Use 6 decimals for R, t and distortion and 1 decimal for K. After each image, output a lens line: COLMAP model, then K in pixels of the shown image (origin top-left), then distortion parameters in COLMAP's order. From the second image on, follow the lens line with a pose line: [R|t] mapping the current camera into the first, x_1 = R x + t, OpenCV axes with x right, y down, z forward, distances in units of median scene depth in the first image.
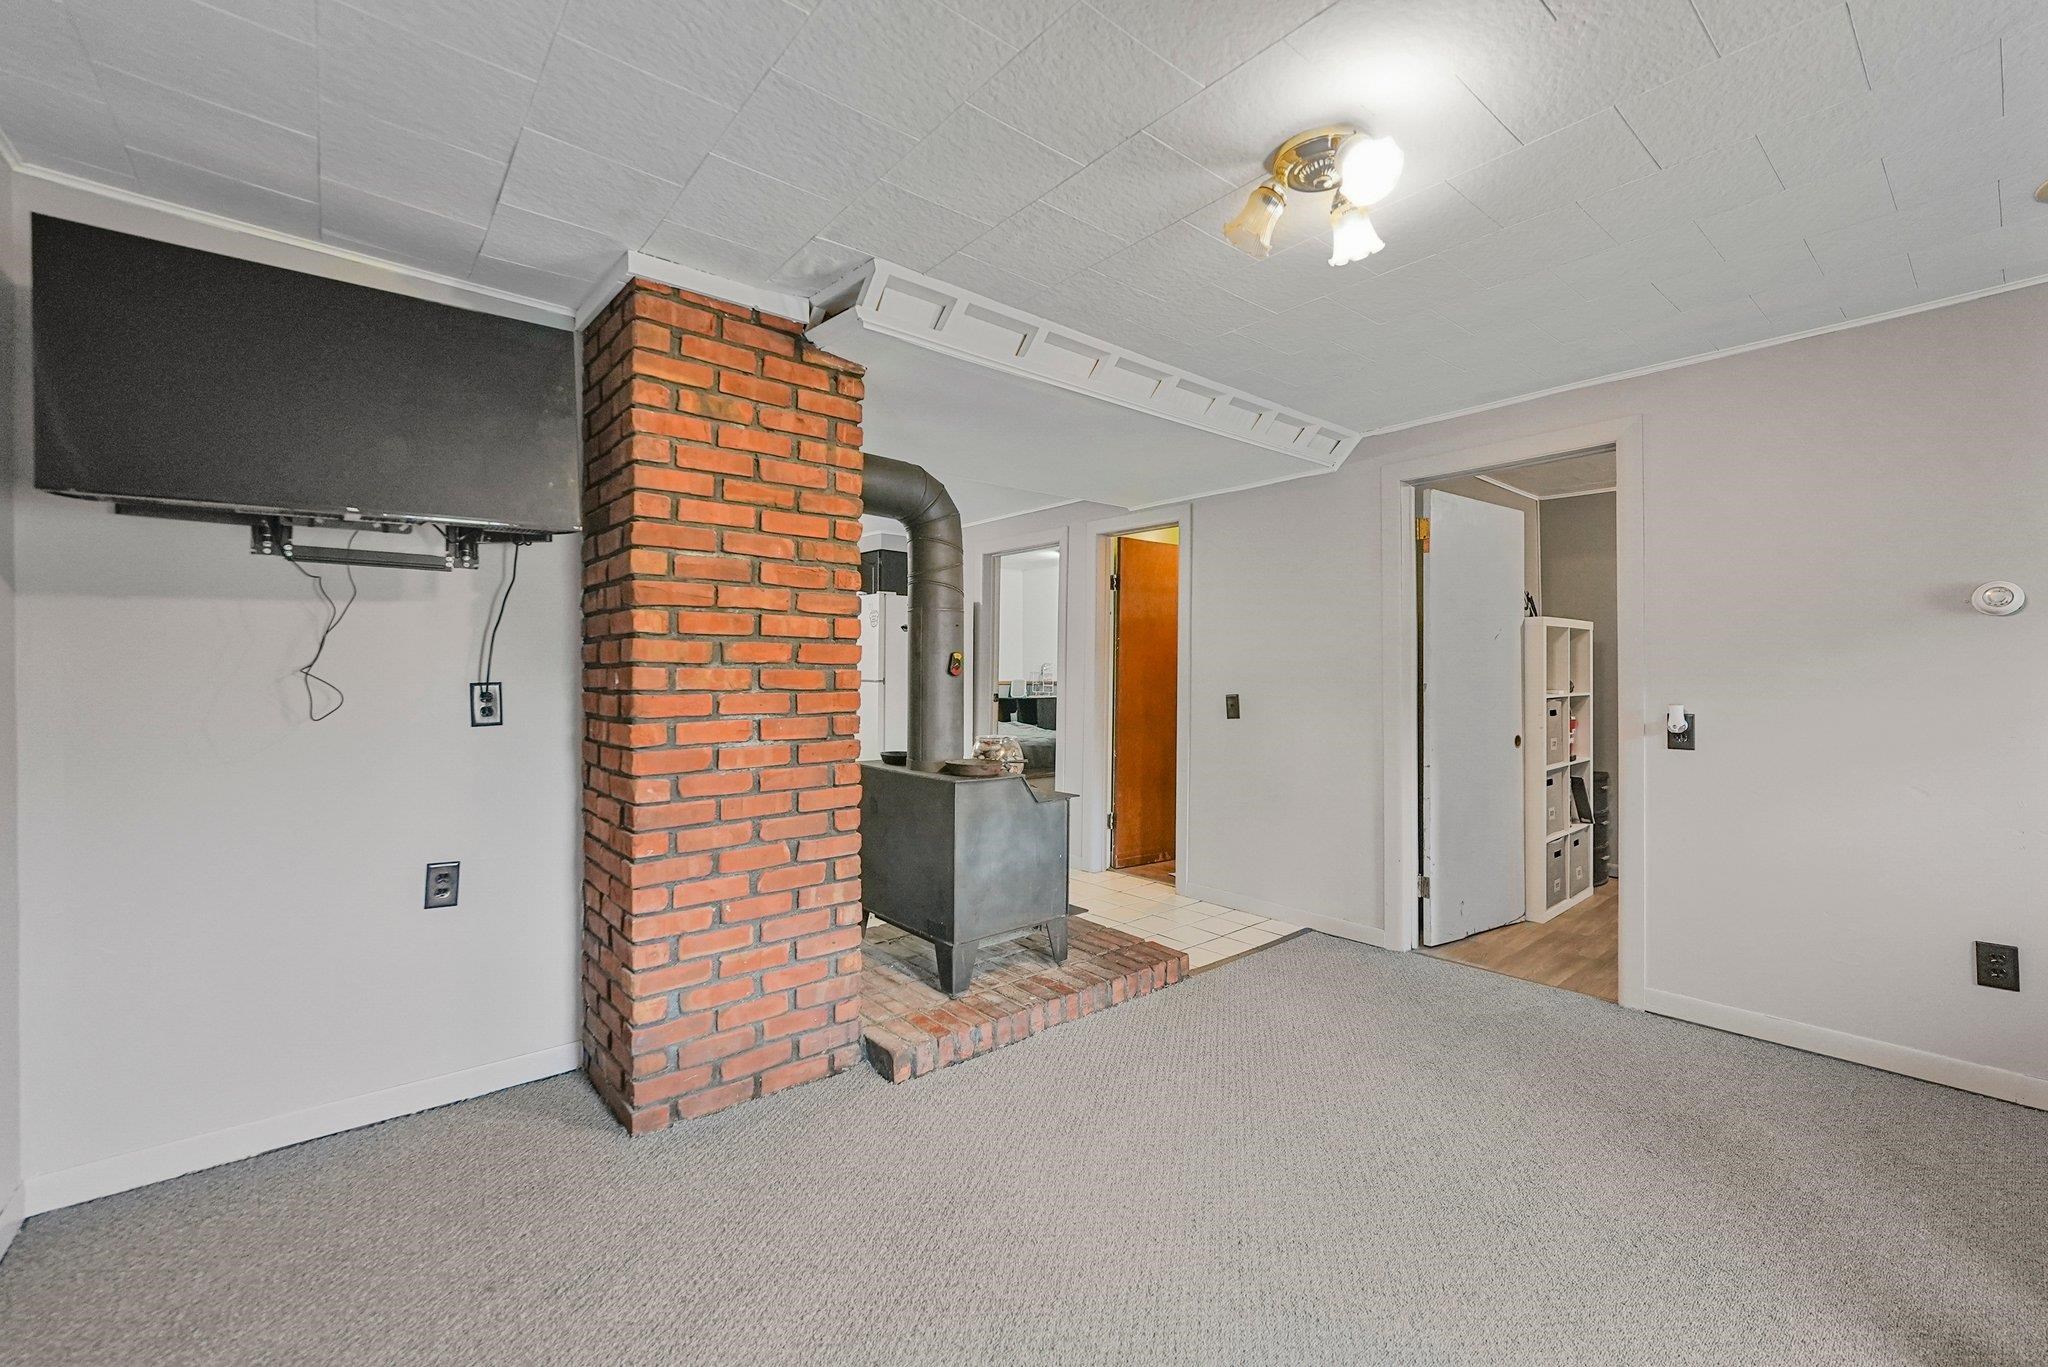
lens RADIAL K [[847.5, 0, 1020.6], [0, 847.5, 674.9], [0, 0, 1]] dist [-0.011709, 0.000125]
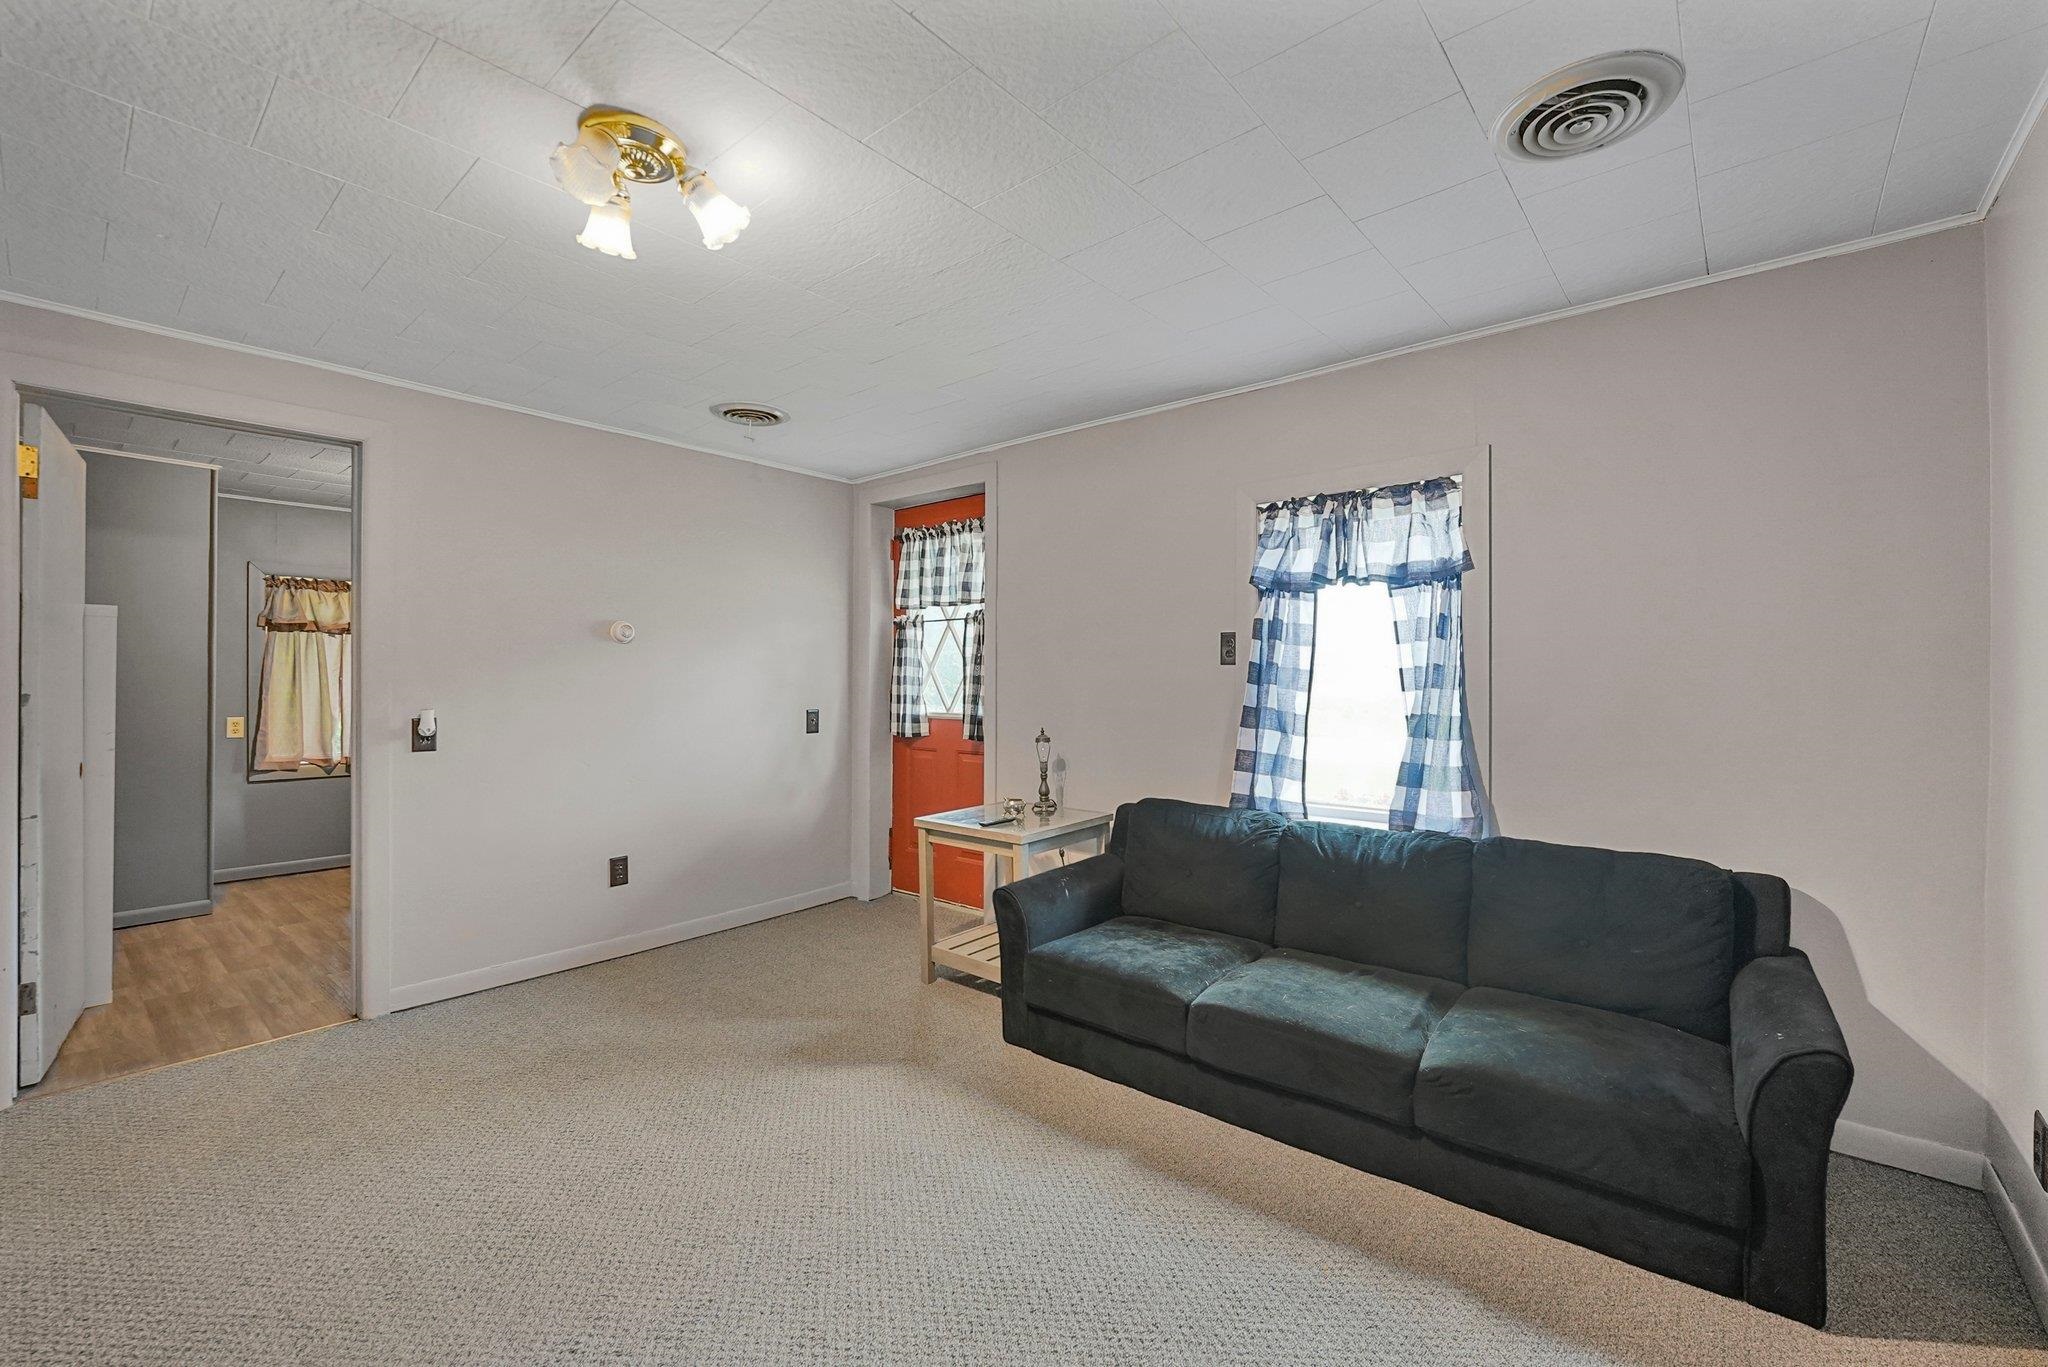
lens RADIAL K [[847.5, 0, 1018.7], [0, 847.5, 684.5], [0, 0, 1]] dist [-0.011709, 0.000125]
pose [[-0.164380, -0.009896, 0.986347, -0.471133], [-0.003370, 0.999949, 0.009471, -0.011209], [-0.986391, -0.001767, -0.164405, 0.519486]]
